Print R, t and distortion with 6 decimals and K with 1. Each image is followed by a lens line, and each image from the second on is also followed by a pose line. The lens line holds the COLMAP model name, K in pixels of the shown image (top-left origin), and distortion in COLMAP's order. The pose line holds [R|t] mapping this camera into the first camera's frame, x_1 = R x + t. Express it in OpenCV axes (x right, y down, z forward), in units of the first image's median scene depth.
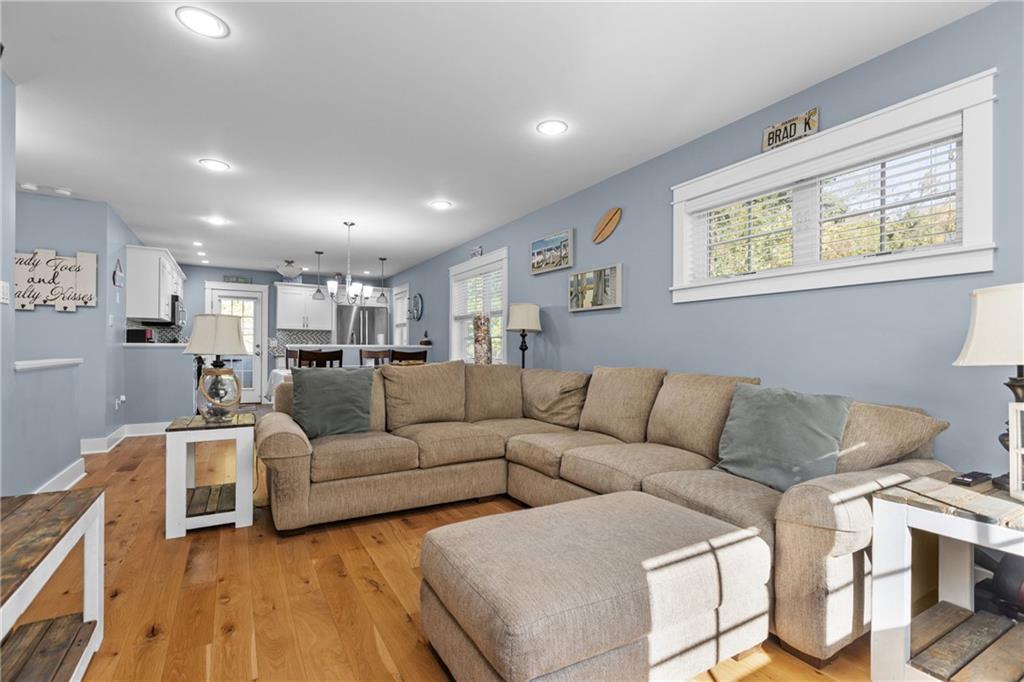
lens RADIAL K [[470.5, 0, 516.2], [0, 470.5, 350.9], [0, 0, 1]] dist [0.001062, 0.000393]
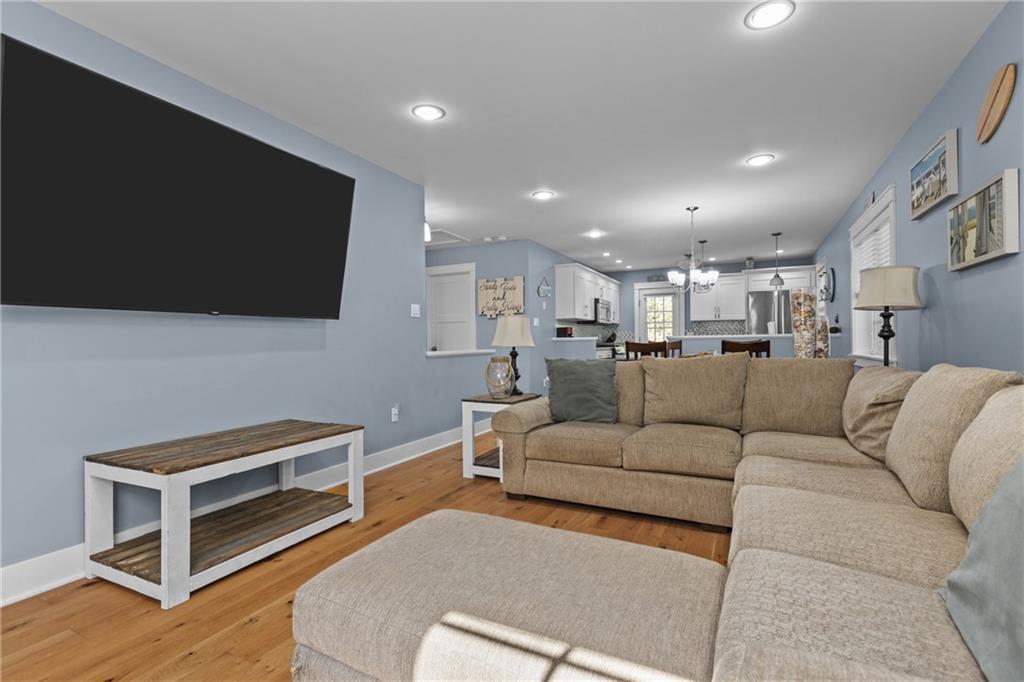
lens RADIAL K [[474.5, 0, 512.0], [0, 474.5, 341.0], [0, 0, 1]] dist [-0.000775, -0.000086]
pose [[0.532542, -0.013127, -0.846302, 0.363997], [0.011664, 0.999899, -0.008170, 0.002802], [0.846323, -0.005521, 0.532641, 0.244985]]
